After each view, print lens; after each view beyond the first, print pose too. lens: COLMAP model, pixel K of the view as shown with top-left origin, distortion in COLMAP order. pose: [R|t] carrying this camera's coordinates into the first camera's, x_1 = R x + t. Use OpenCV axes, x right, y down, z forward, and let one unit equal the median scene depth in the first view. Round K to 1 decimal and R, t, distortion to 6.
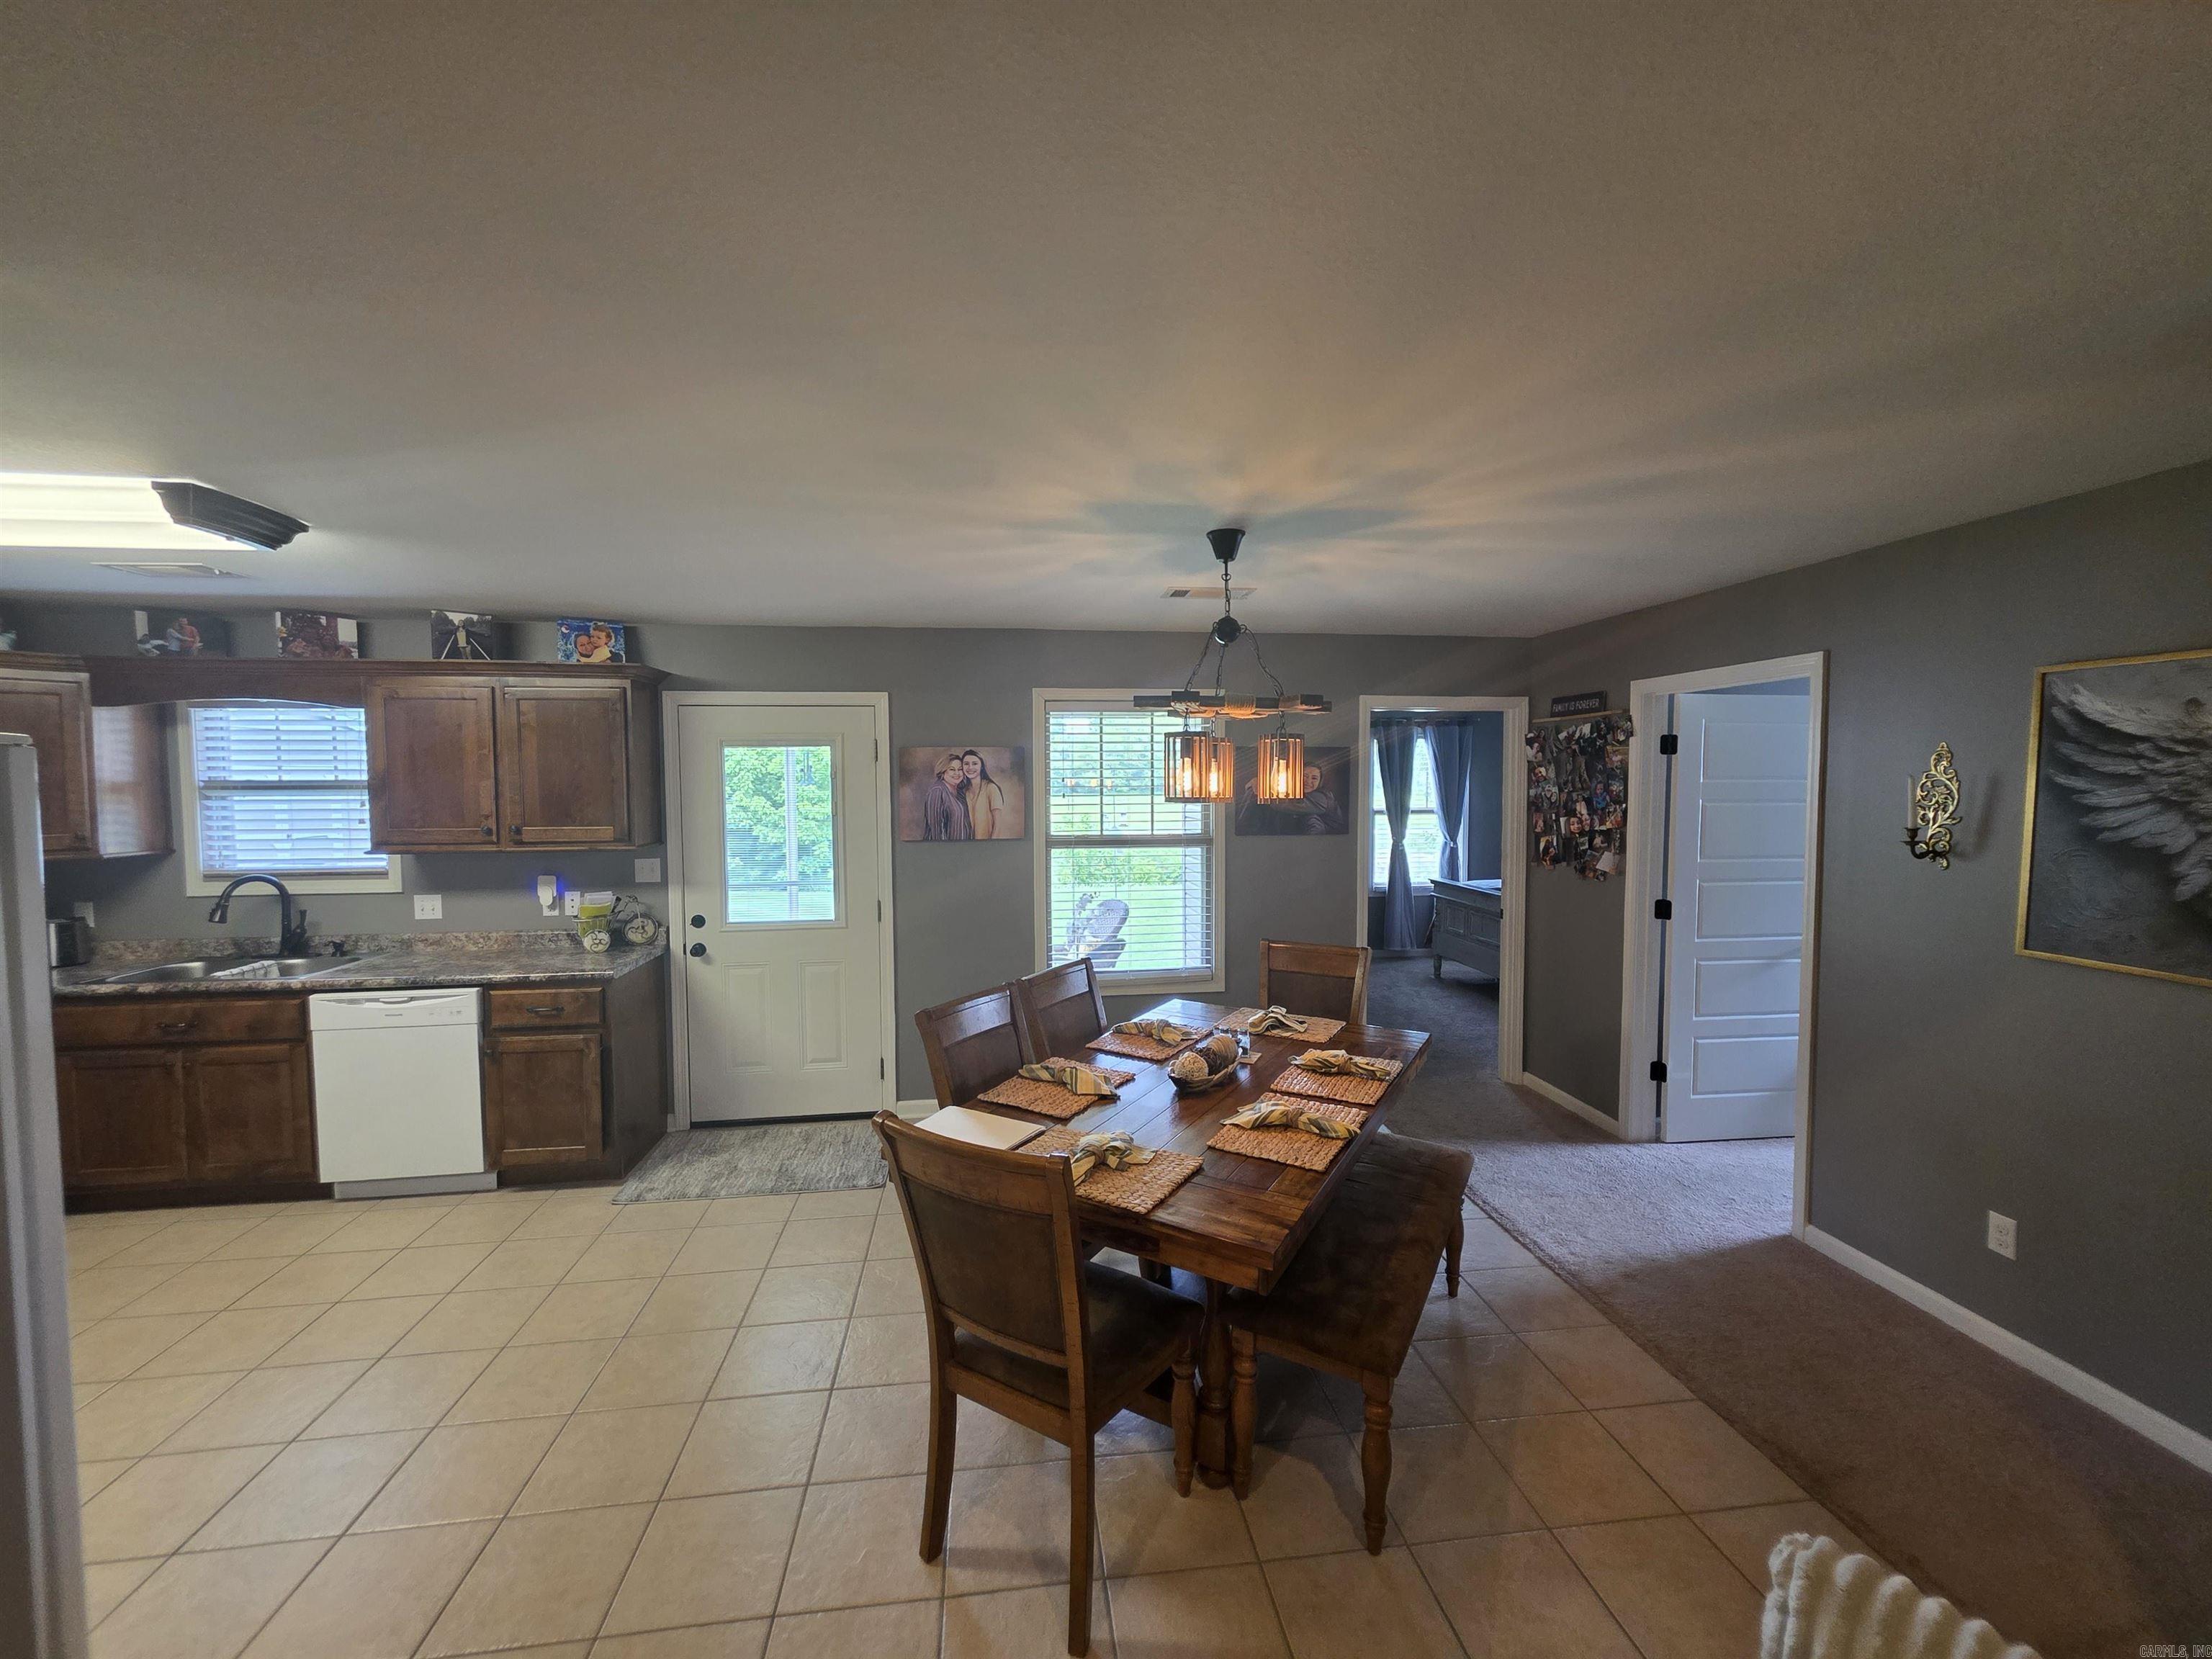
lens RADIAL K [[882.8, 0, 1105.6], [0, 882.8, 825.5], [0, 0, 1]] dist [0.001449, -0.000149]
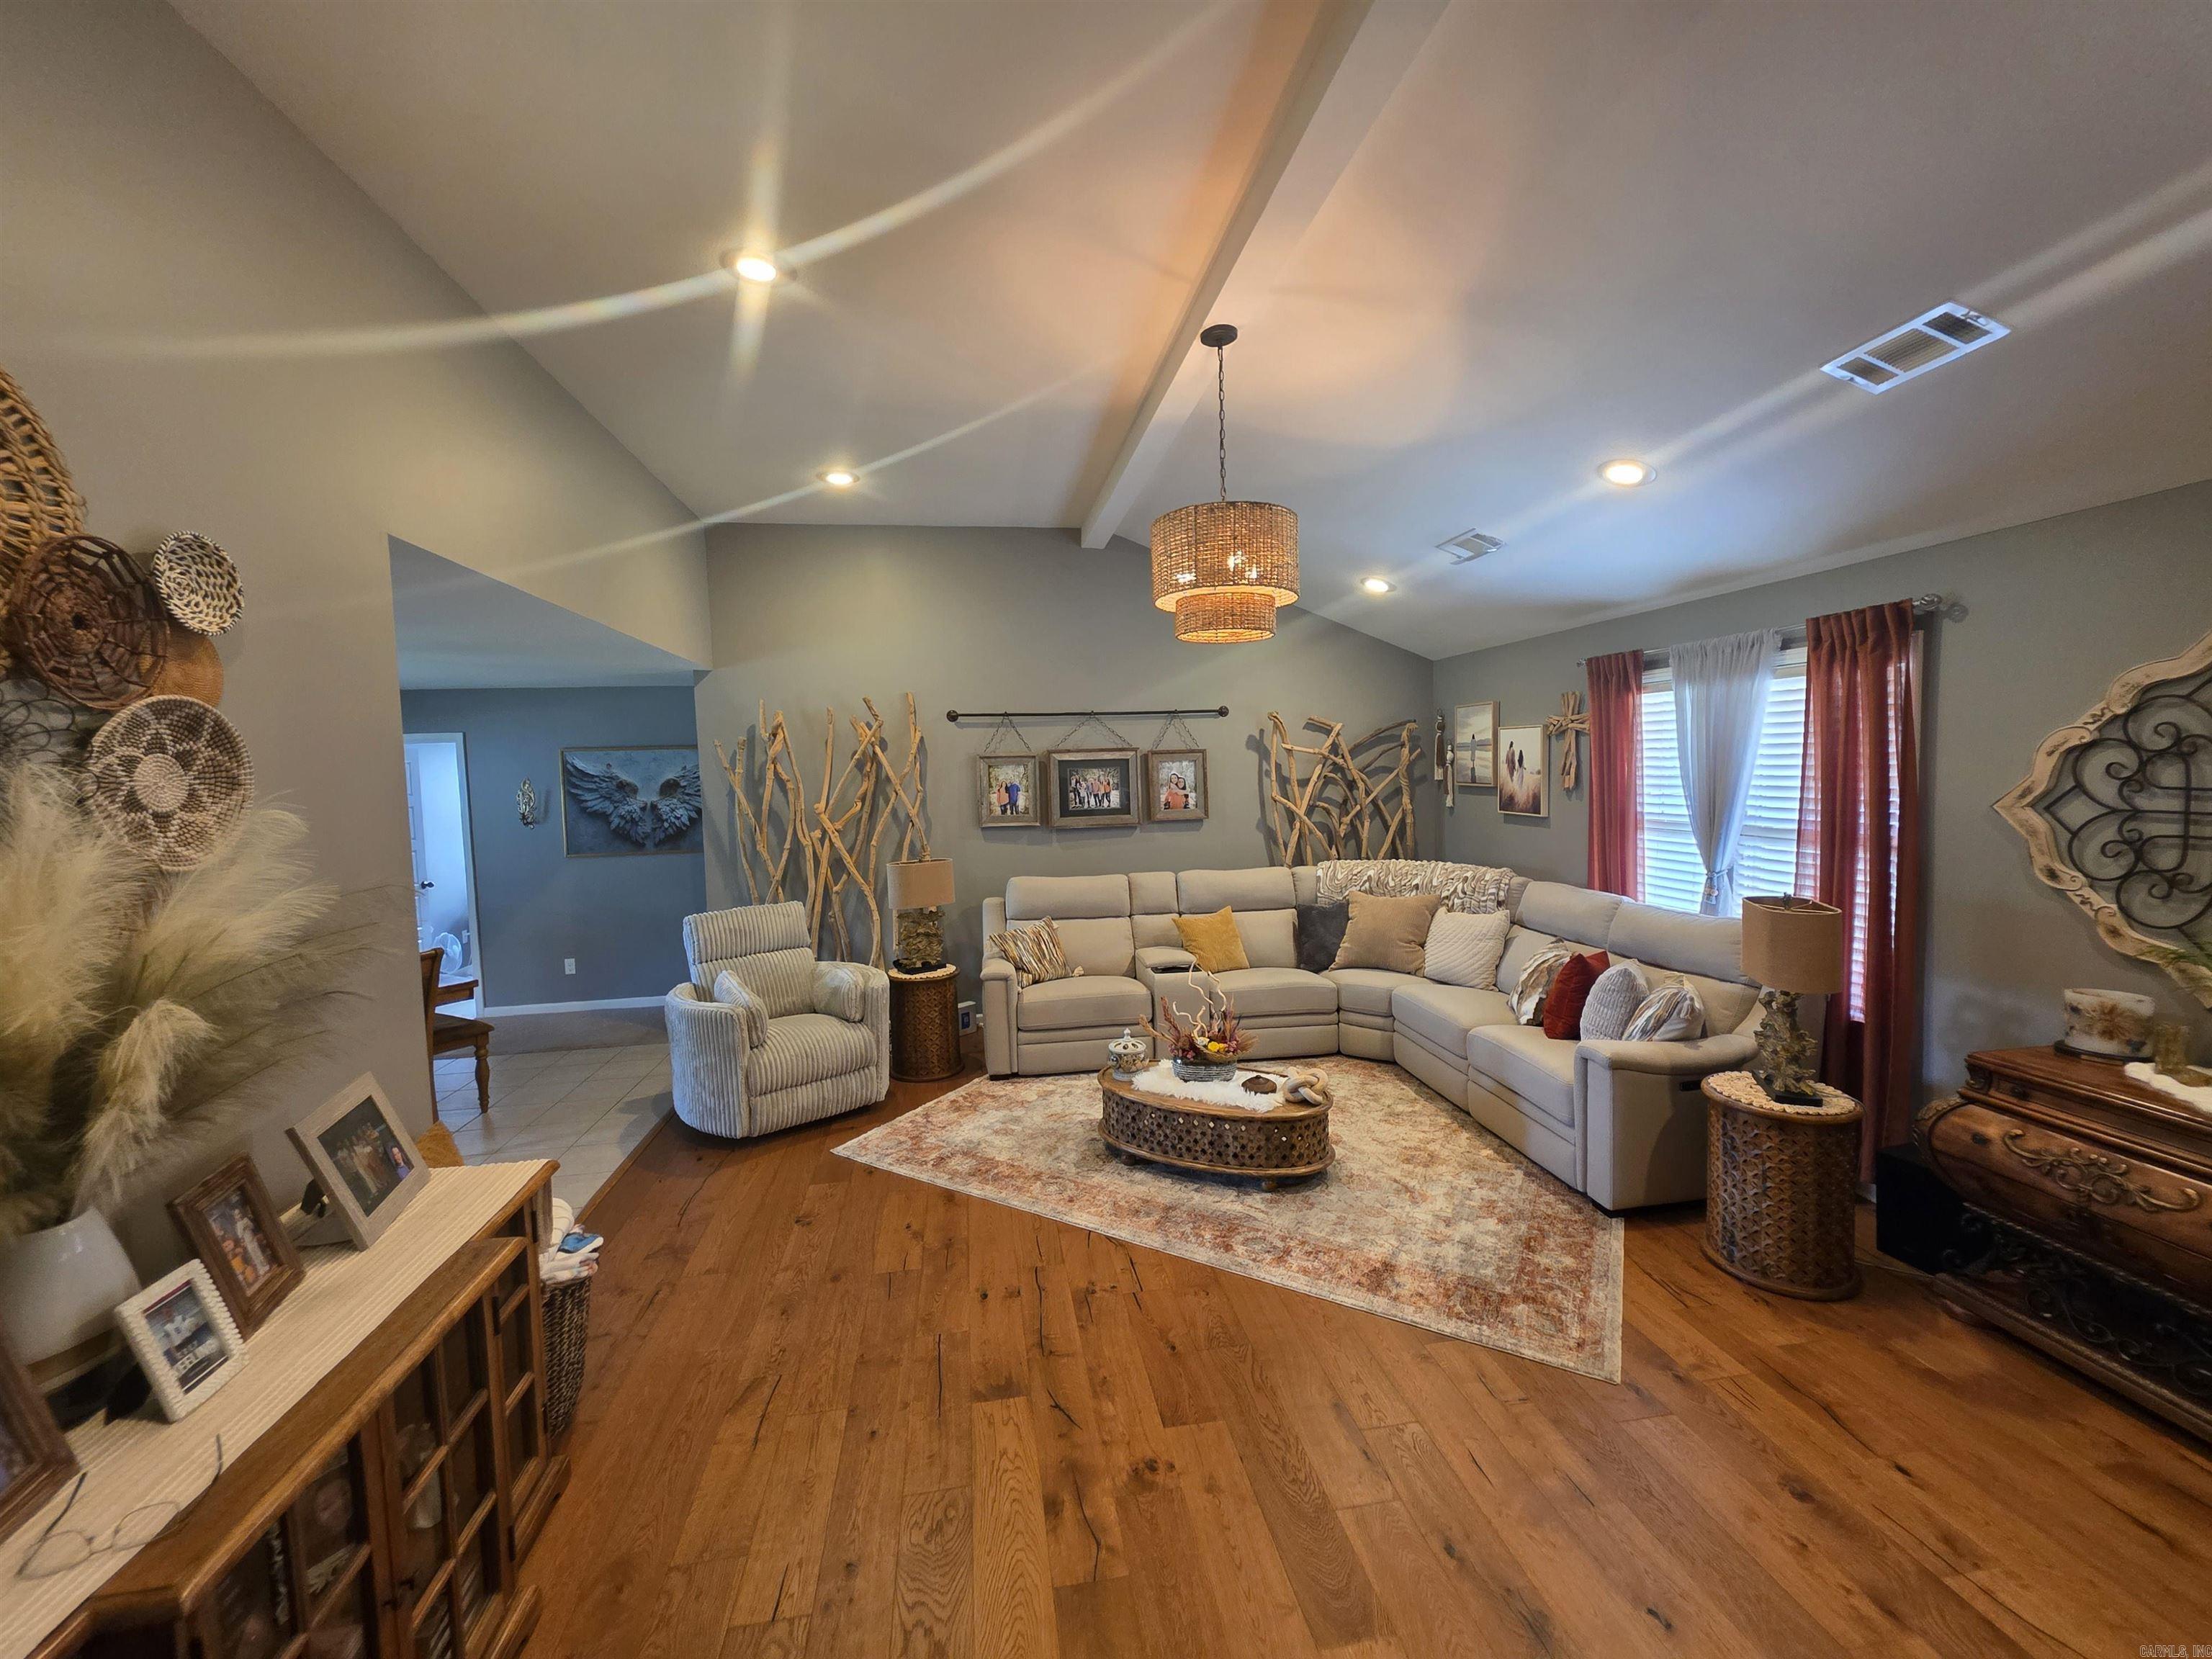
lens RADIAL K [[888.4, 0, 1103.3], [0, 888.4, 822.1], [0, 0, 1]] dist [0.002327, 0.000131]
pose [[-0.032697, -0.054964, 0.997953, -1.014702], [0.080380, 0.995108, 0.057441, 0.010902], [-0.996228, 0.082094, -0.028119, -0.326210]]
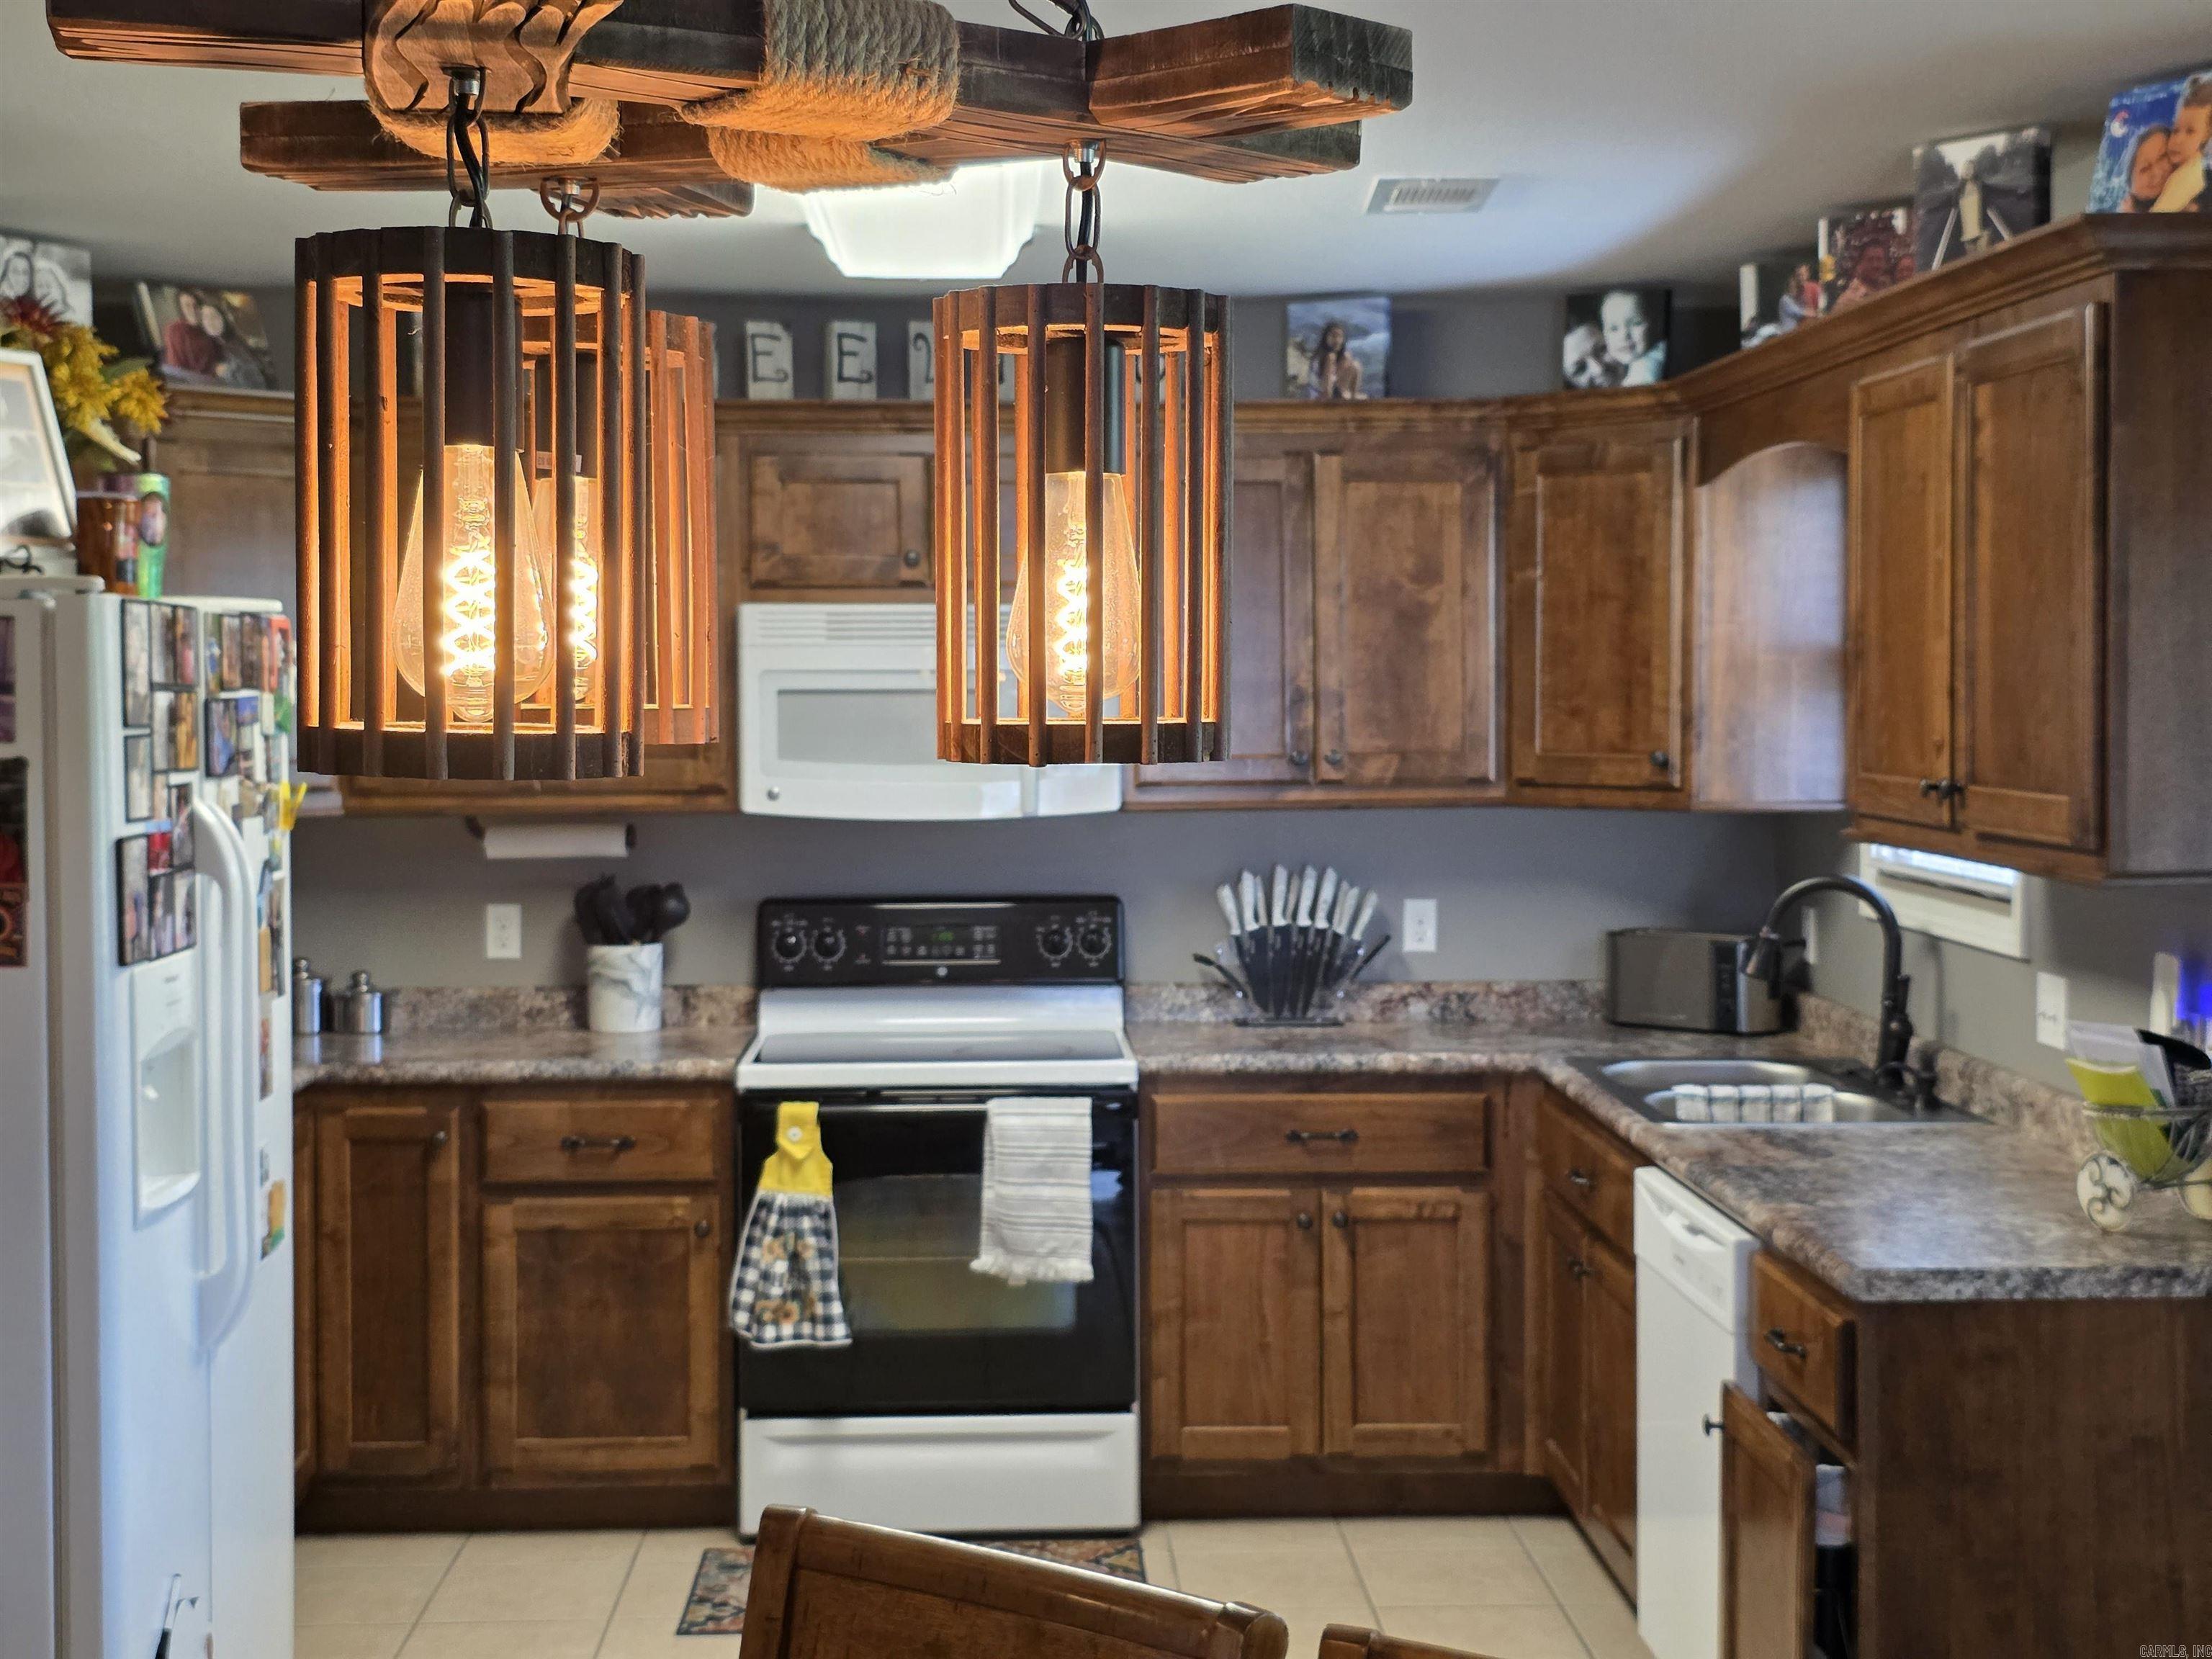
lens RADIAL K [[2970.2, 0, 1122.3], [0, 2970.2, 790.8], [0, 0, 1]] dist [0.051885, -0.072305]
pose [[-0.077259, 0.044938, -0.995998, 0.408329], [-0.046758, 0.997721, 0.048643, -0.031705], [0.995914, 0.050329, -0.074981, 0.730437]]
